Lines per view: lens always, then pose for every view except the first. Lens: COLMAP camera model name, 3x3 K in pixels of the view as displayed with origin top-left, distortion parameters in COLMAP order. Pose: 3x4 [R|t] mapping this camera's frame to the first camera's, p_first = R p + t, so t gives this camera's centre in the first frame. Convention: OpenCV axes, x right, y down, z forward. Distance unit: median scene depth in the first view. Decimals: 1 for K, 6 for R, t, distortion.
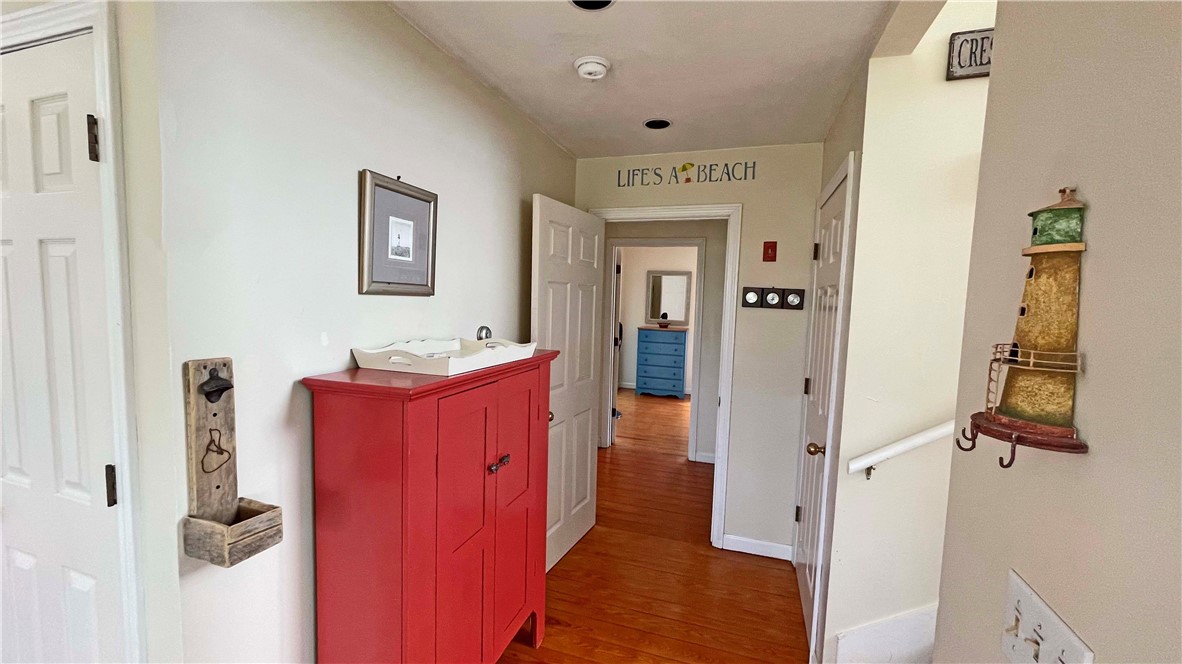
lens RADIAL K [[477.2, 0, 584.7], [0, 477.2, 335.6], [0, 0, 1]] dist [-0.002225, 0.002814]
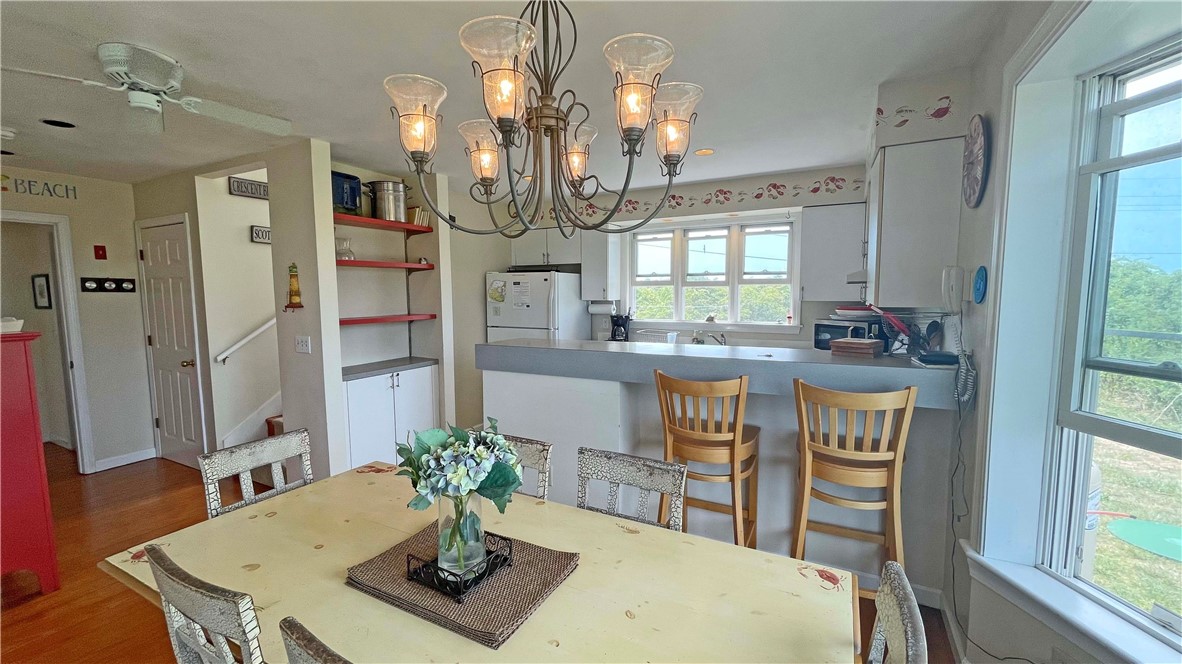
lens RADIAL K [[477.2, 0, 584.7], [0, 477.2, 335.6], [0, 0, 1]] dist [-0.002225, 0.002814]
pose [[0.165307, -0.123646, 0.978461, -0.803865], [0.092800, 0.989658, 0.109383, 0.048612], [-0.981867, 0.072719, 0.175072, -0.657749]]
